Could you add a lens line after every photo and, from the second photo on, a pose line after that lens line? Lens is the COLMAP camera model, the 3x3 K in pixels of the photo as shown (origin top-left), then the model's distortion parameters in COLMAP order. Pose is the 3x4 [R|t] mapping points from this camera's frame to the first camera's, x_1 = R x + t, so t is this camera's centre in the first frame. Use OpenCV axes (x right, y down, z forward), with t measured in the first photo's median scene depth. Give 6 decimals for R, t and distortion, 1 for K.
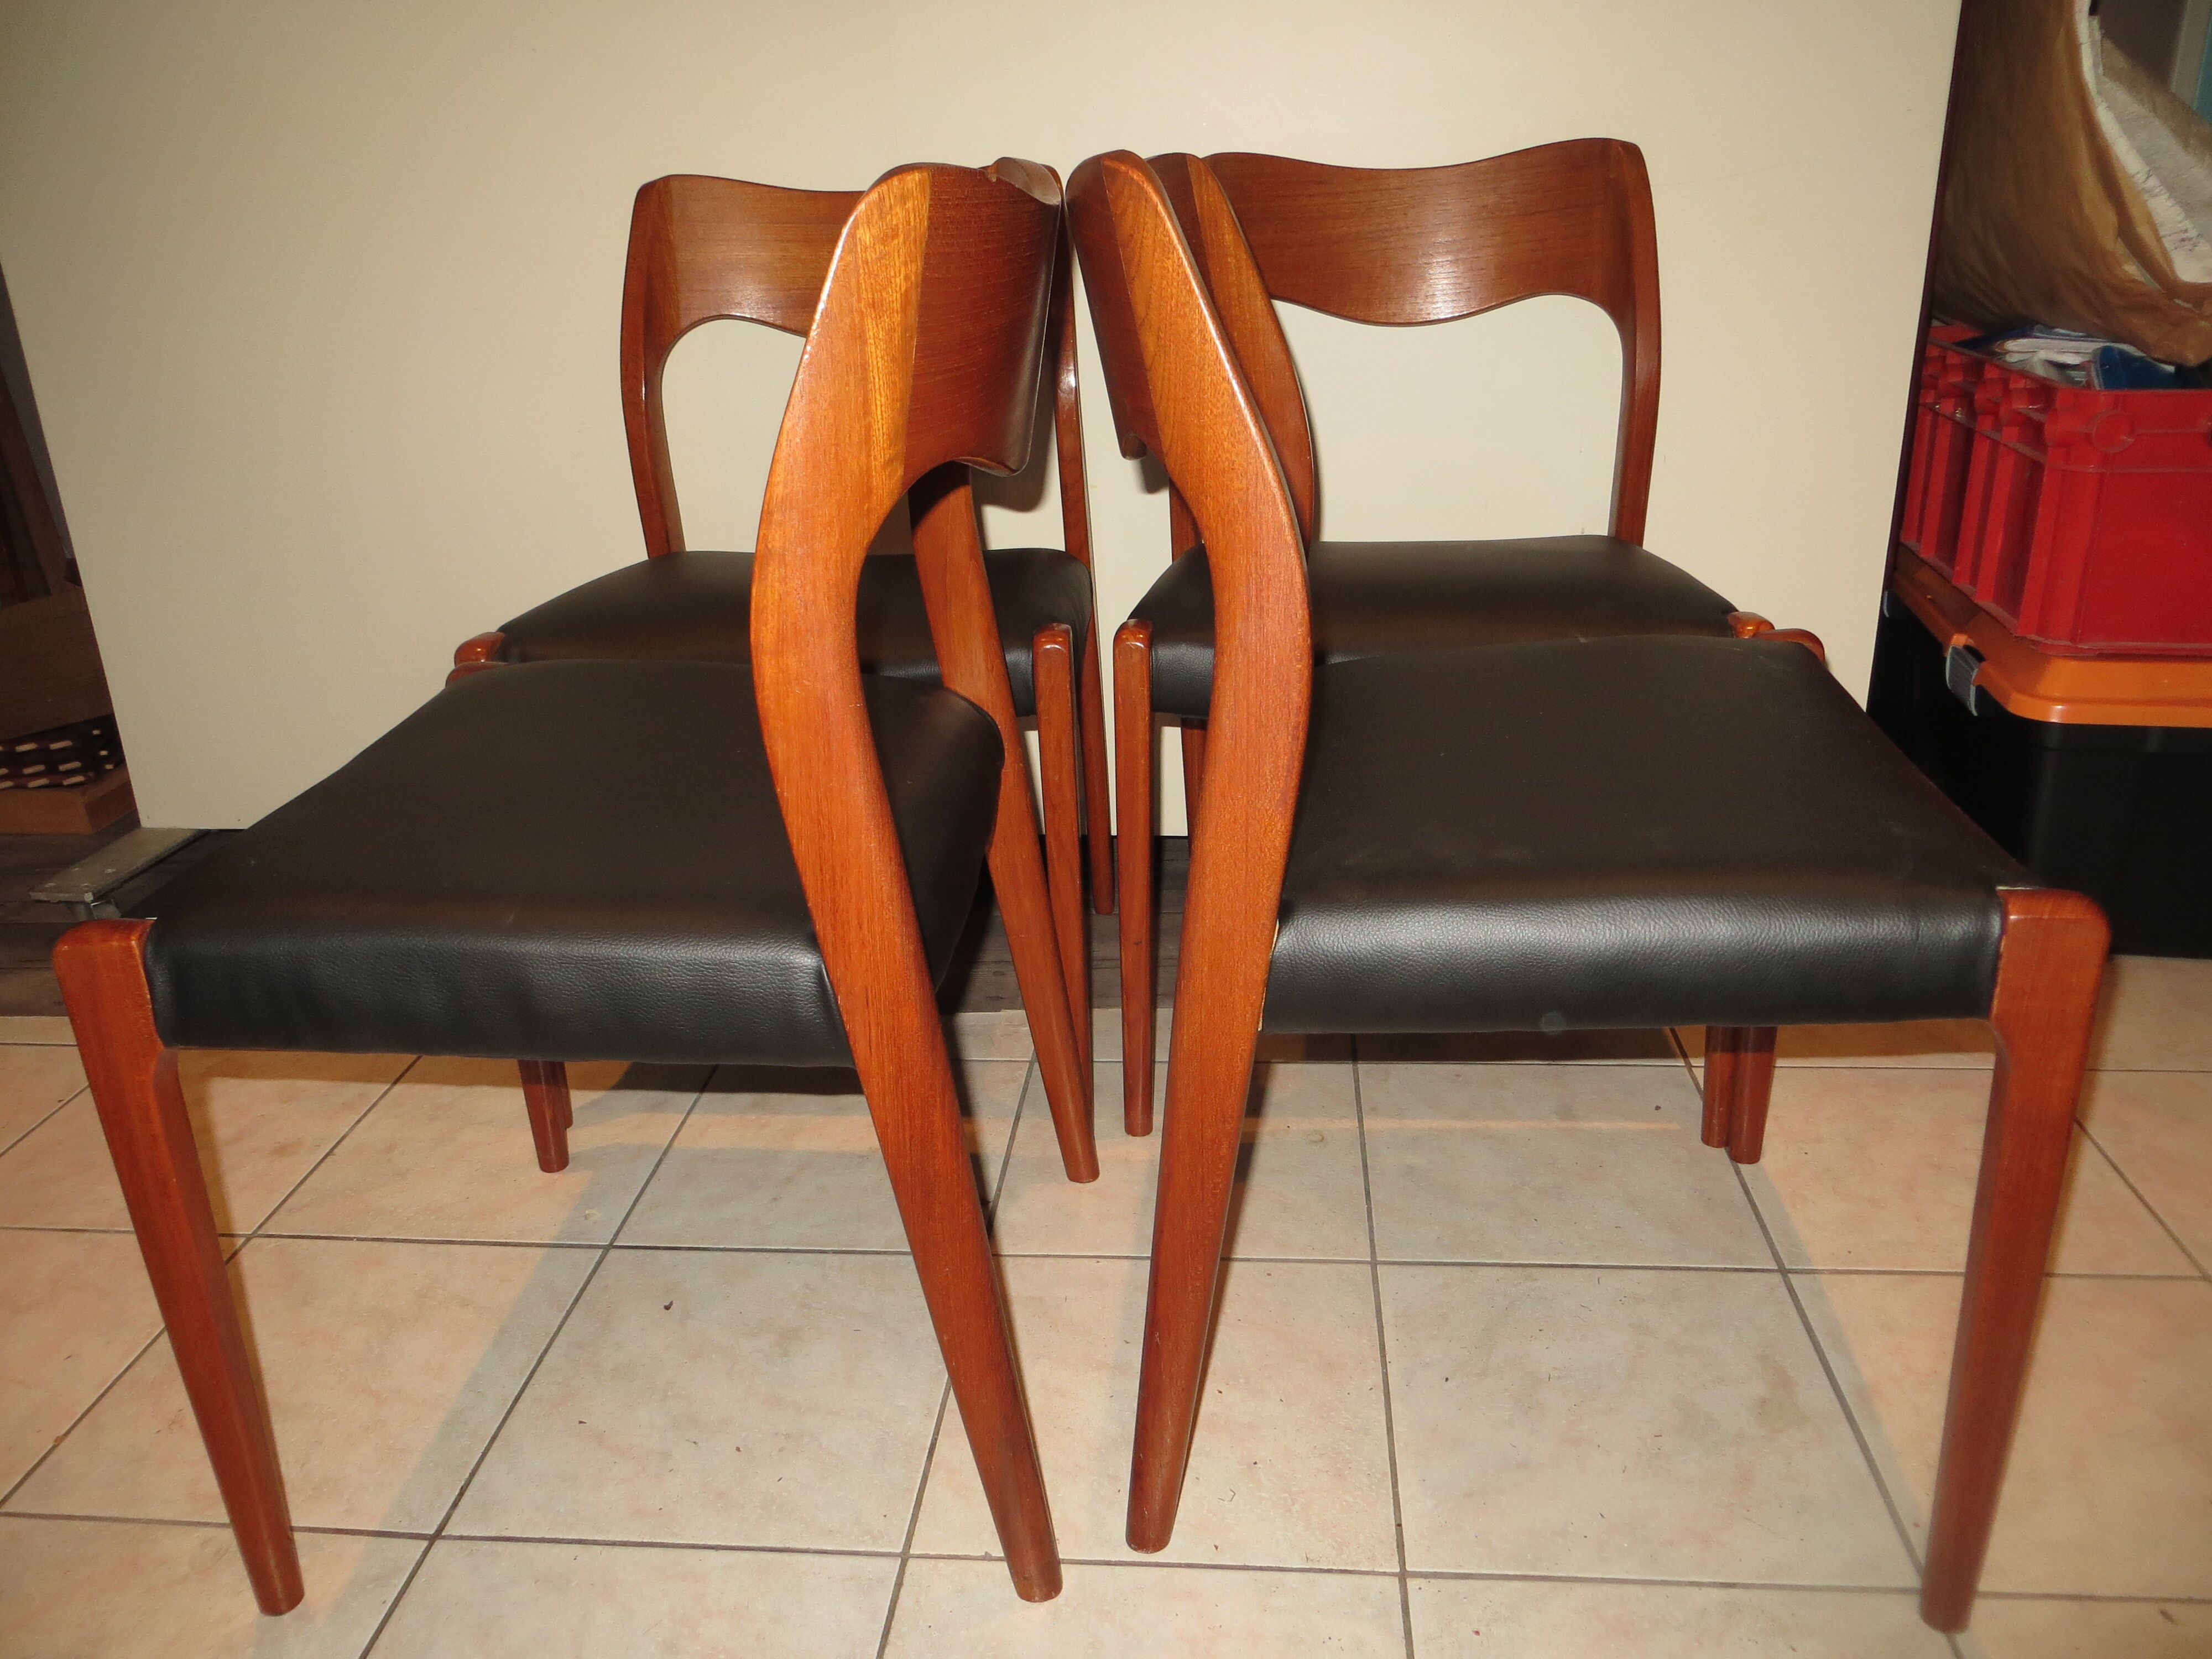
lens RADIAL K [[1744.1, 0, 1111.3], [0, 1744.1, 833.1], [0, 0, 1]] dist [0.023269, -0.002440]
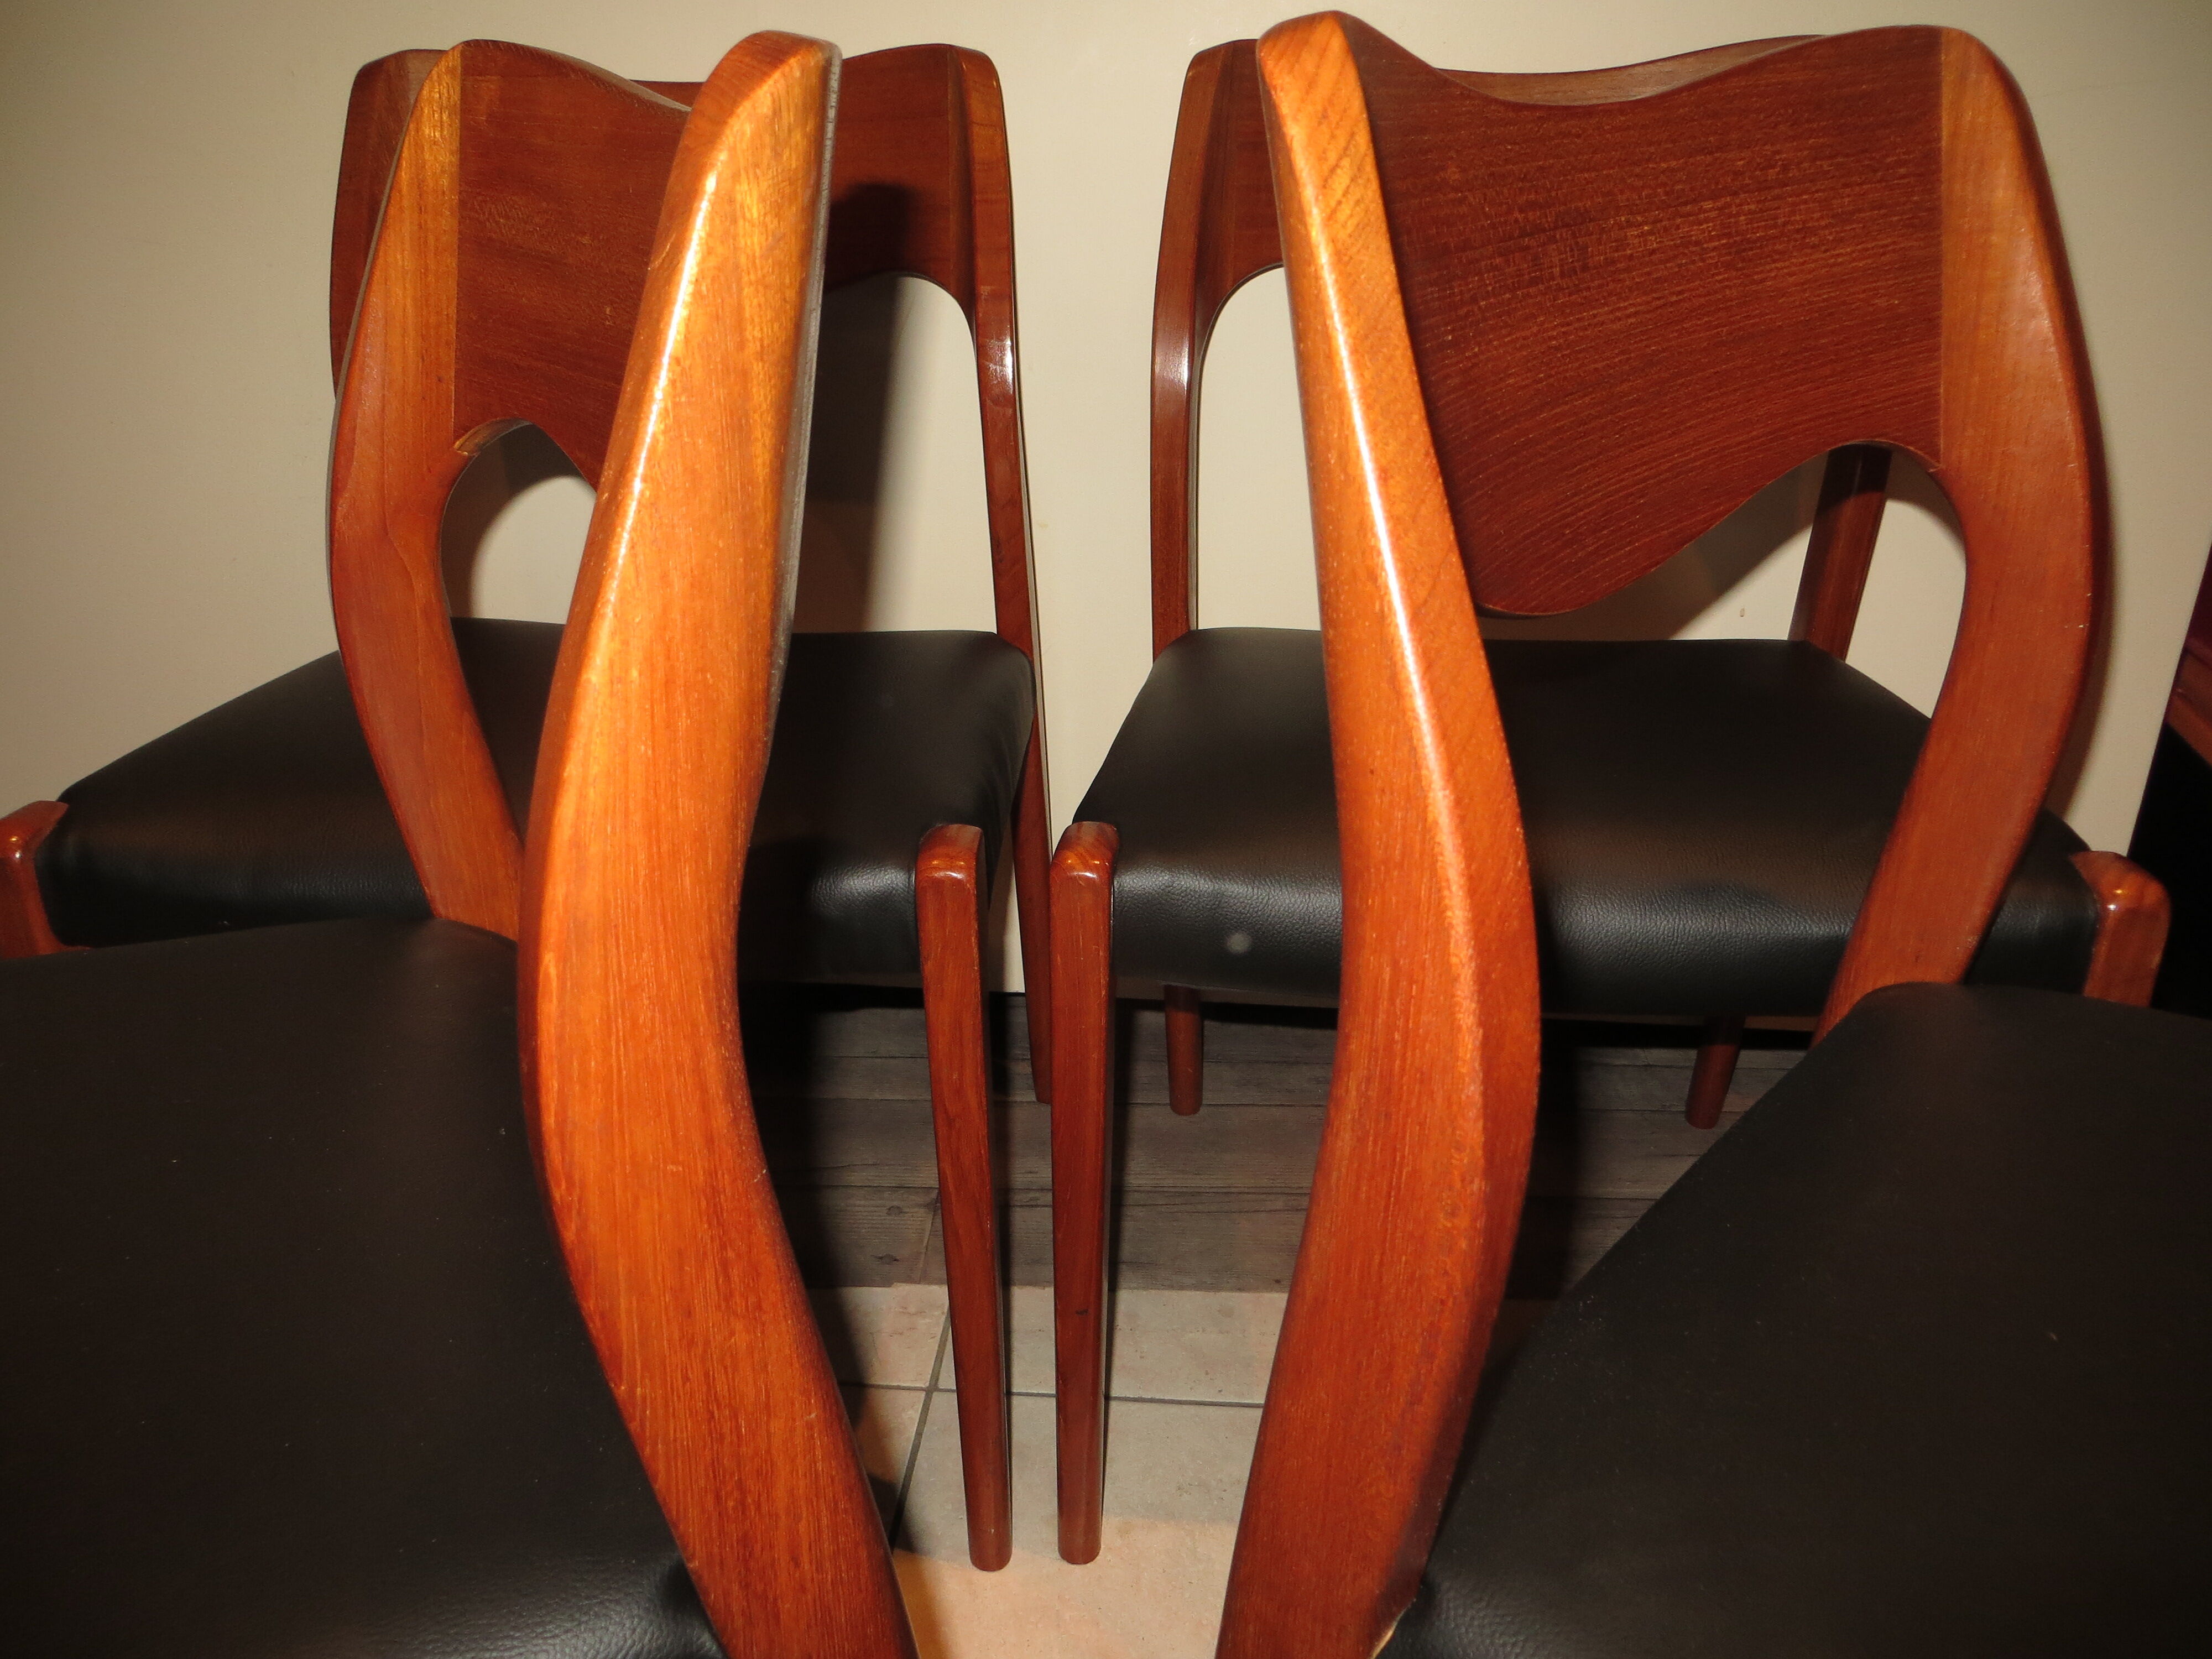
lens RADIAL K [[1744.1, 0, 1119.1], [0, 1744.1, 805.8], [0, 0, 1]] dist [0.023269, -0.002440]
pose [[0.999690, 0.023385, 0.008528, 0.020304], [-0.023806, 0.998304, 0.053122, -0.163882], [-0.007271, -0.053308, 0.998552, 0.398430]]
